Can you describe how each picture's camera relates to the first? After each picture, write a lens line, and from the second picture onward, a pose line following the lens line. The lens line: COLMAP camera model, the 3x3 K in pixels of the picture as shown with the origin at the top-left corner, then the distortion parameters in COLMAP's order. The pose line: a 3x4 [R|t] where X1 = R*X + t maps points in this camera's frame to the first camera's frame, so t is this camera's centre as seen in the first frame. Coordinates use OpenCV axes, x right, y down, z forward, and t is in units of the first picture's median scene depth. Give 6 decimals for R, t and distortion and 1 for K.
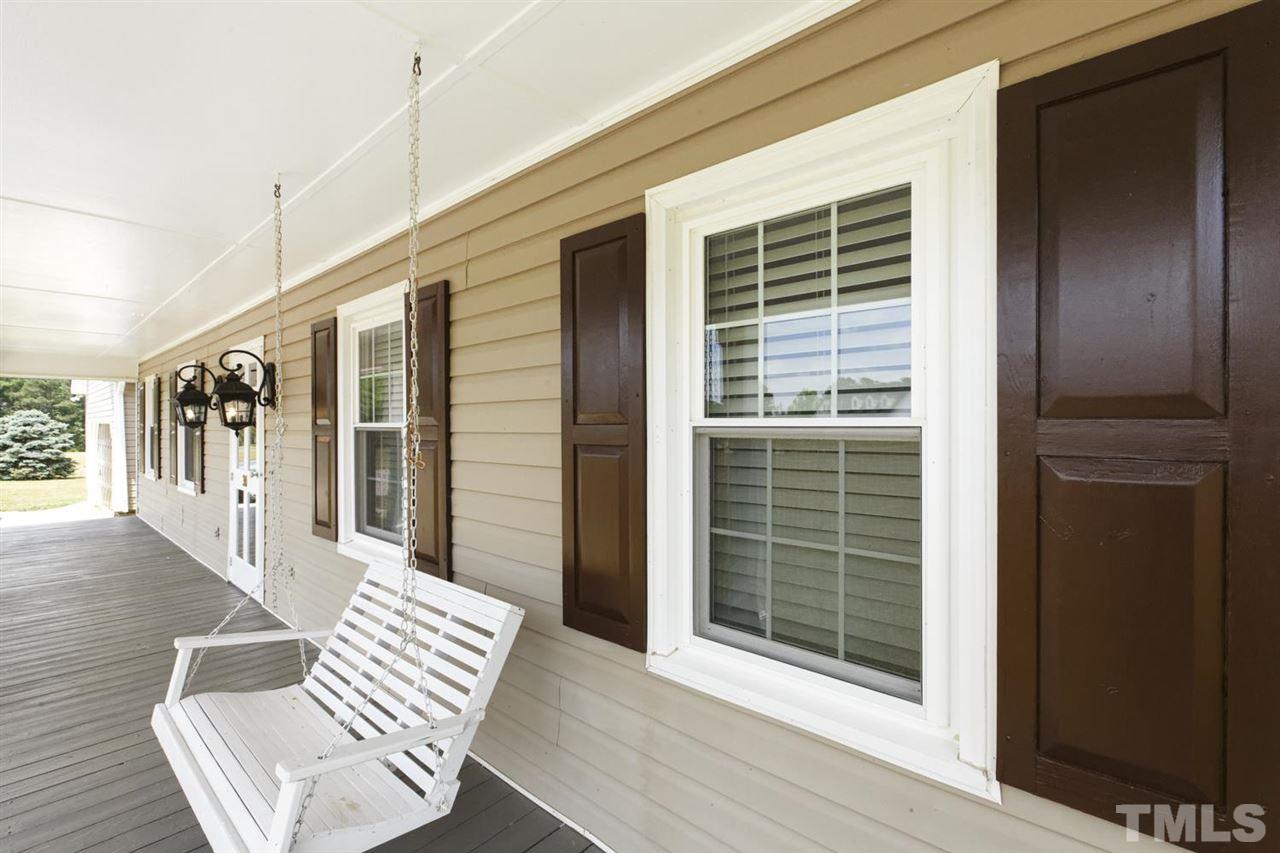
lens RADIAL K [[573.5, 0, 646.0], [0, 573.5, 430.0], [0, 0, 1]] dist [0.001299, 0.000385]
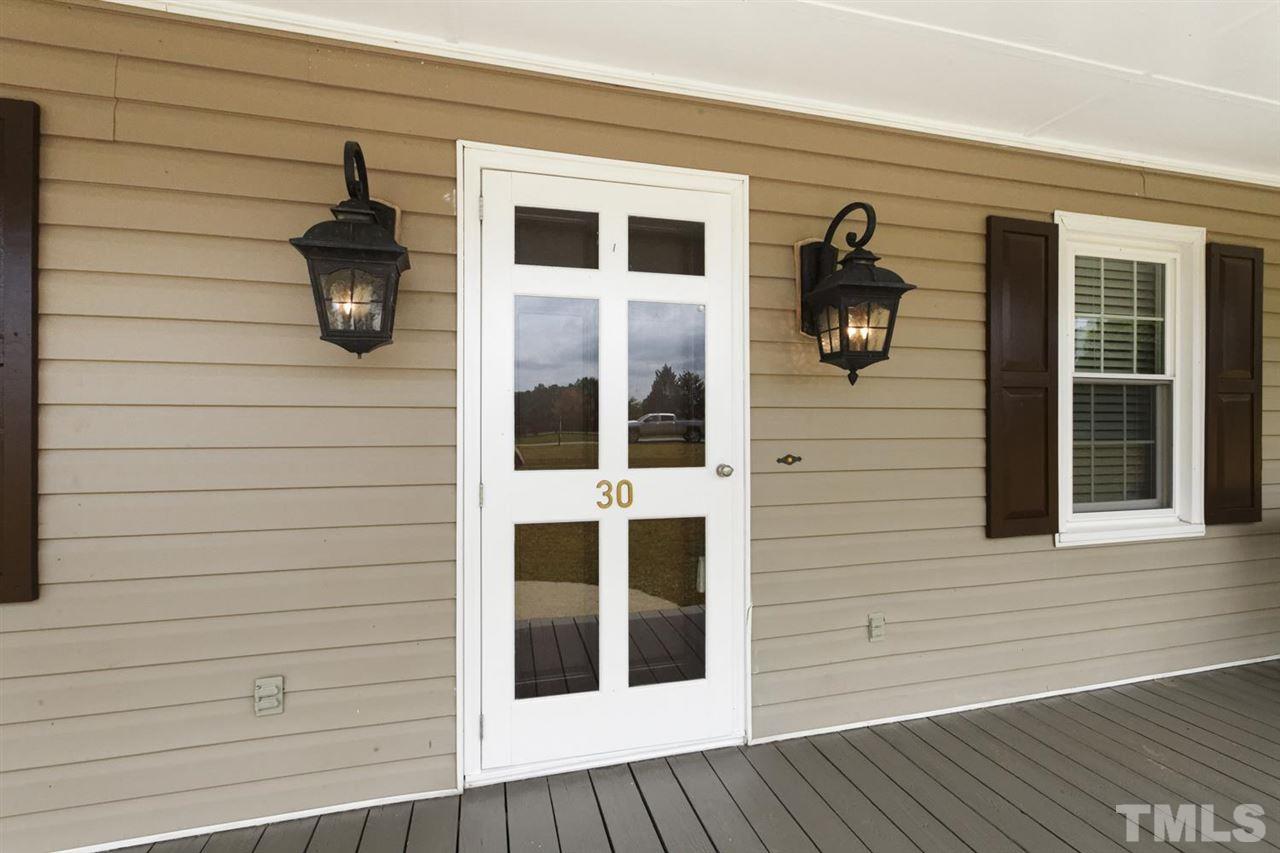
lens RADIAL K [[573.5, 0, 646.0], [0, 573.5, 430.0], [0, 0, 1]] dist [0.001299, 0.000385]
pose [[0.544295, -0.008431, 0.838852, -1.935699], [0.012770, 0.999917, 0.001764, 0.125591], [-0.838797, 0.009752, 0.544357, 1.189801]]
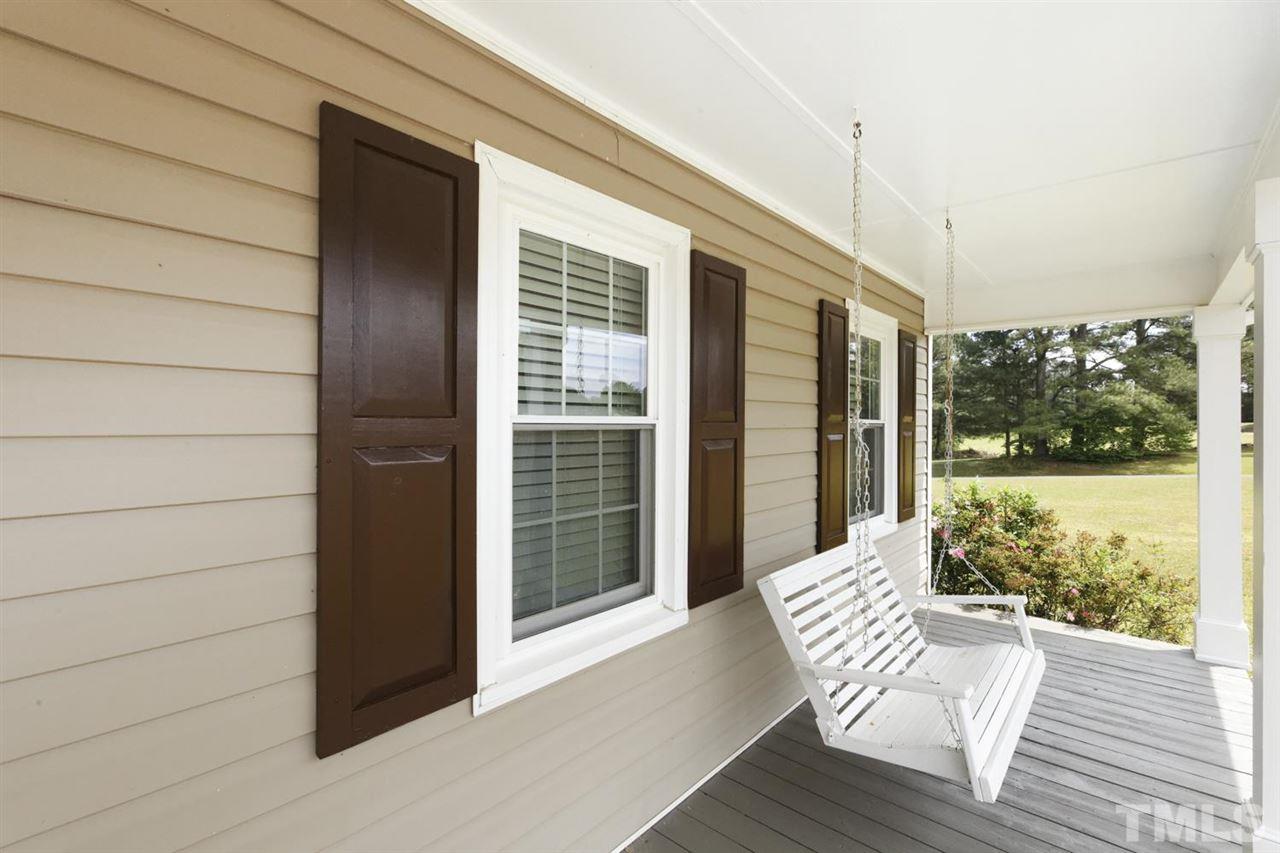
lens RADIAL K [[573.5, 0, 646.0], [0, 573.5, 430.0], [0, 0, 1]] dist [0.001299, 0.000385]
pose [[-0.015899, -0.014397, 0.999770, -0.928278], [0.009903, 0.999845, 0.014555, -0.005607], [-0.999825, 0.010132, -0.015754, 0.844462]]
